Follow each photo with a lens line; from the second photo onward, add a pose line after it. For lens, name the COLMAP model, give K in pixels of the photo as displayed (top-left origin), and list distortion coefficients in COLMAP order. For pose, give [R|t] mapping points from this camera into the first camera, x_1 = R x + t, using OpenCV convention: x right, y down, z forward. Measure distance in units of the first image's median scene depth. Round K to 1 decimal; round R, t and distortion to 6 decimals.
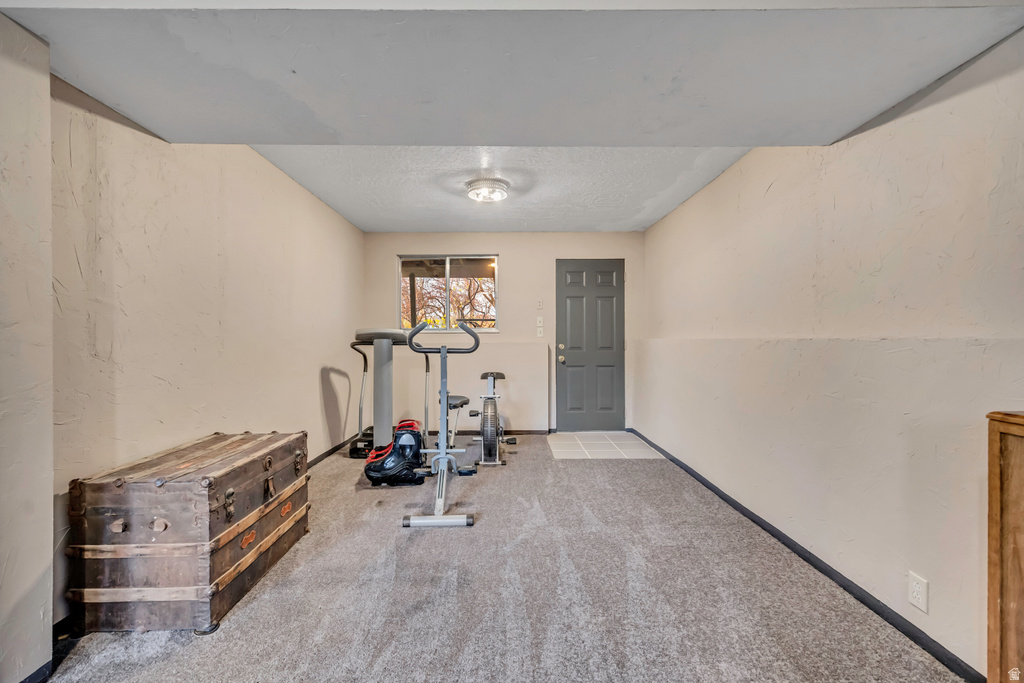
lens RADIAL K [[442.3, 0, 509.5], [0, 442.3, 340.5], [0, 0, 1]] dist [-0.000615, 0.000005]
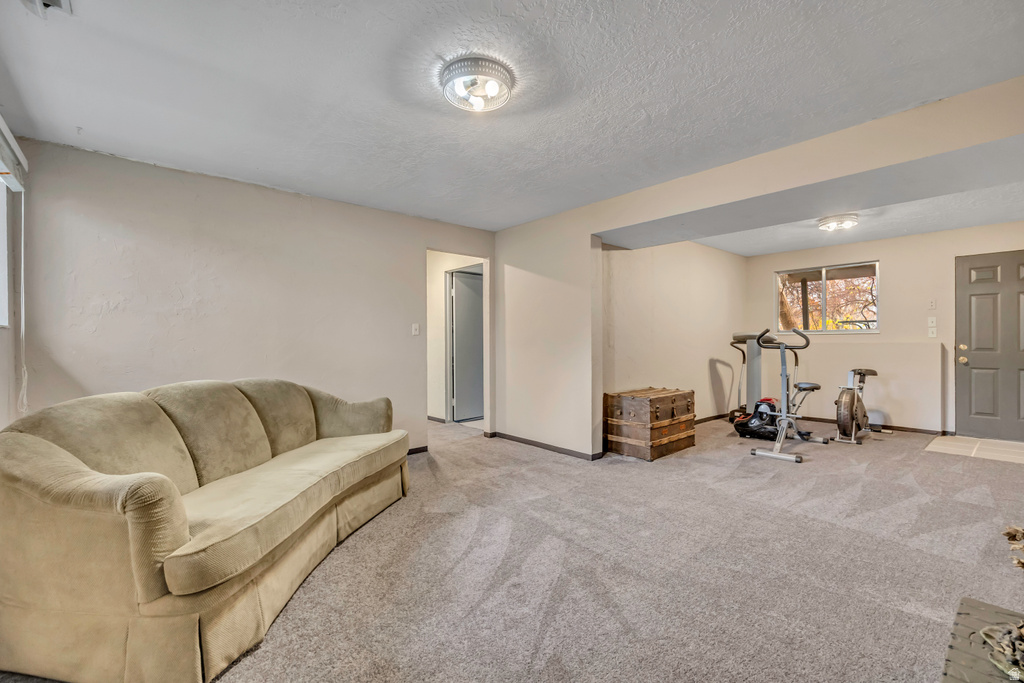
lens RADIAL K [[442.3, 0, 509.5], [0, 442.3, 340.5], [0, 0, 1]] dist [-0.000615, 0.000005]
pose [[0.643382, 0.000893, -0.765545, 0.437566], [-0.001663, 0.999999, -0.000230, 0.002030], [0.765543, 0.001421, 0.643383, -0.739870]]
